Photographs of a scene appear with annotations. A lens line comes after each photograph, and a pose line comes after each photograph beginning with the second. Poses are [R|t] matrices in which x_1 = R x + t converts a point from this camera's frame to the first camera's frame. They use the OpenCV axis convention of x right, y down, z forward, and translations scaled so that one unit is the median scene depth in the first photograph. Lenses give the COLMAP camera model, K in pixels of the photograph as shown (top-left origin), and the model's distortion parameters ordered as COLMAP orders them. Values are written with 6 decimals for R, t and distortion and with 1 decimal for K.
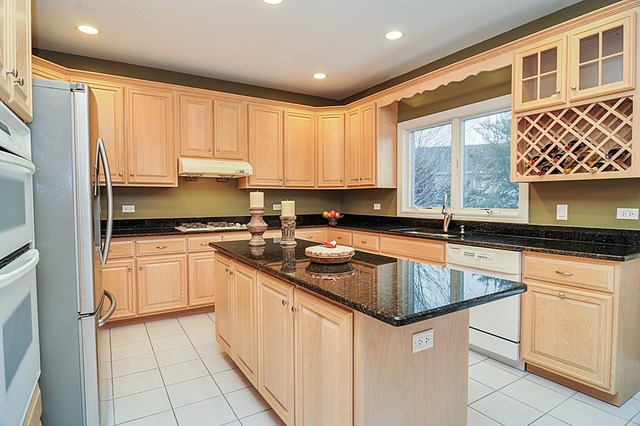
lens RADIAL K [[347.4, 0, 320.9], [0, 347.4, 212.0], [0, 0, 1]] dist [-0.026940, -0.002385]
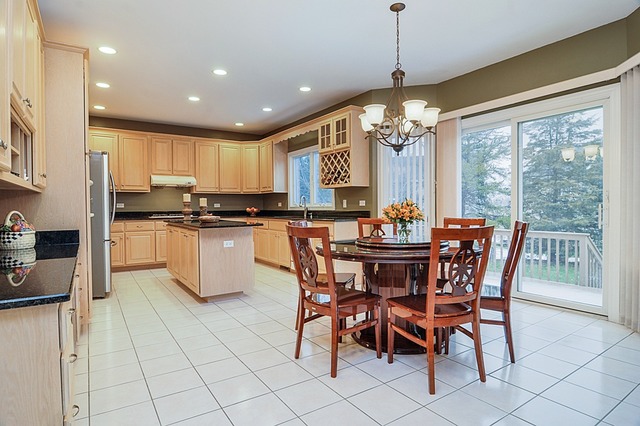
lens RADIAL K [[347.4, 0, 323.4], [0, 347.4, 210.7], [0, 0, 1]] dist [-0.026940, -0.002385]
pose [[0.999033, -0.006079, 0.043535, 0.353066], [0.007130, 0.999686, -0.024032, 0.062779], [-0.043376, 0.024320, 0.998763, -0.706628]]
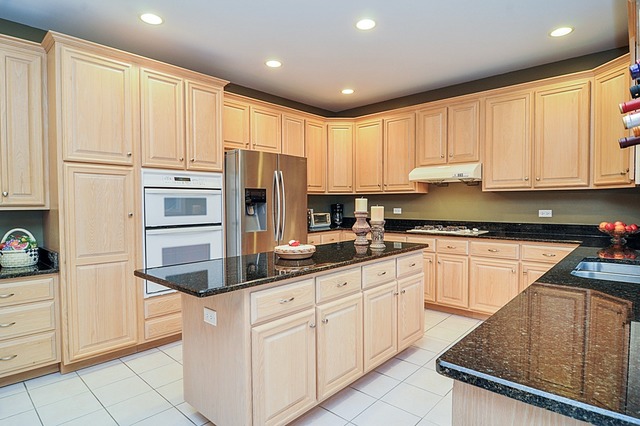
lens RADIAL K [[347.4, 0, 323.3], [0, 347.4, 215.4], [0, 0, 1]] dist [-0.026940, -0.002385]
pose [[0.285241, 0.029076, -0.958015, 0.601952], [-0.030378, 0.999312, 0.021285, -0.014264], [0.957974, 0.023032, 0.285928, 0.373552]]
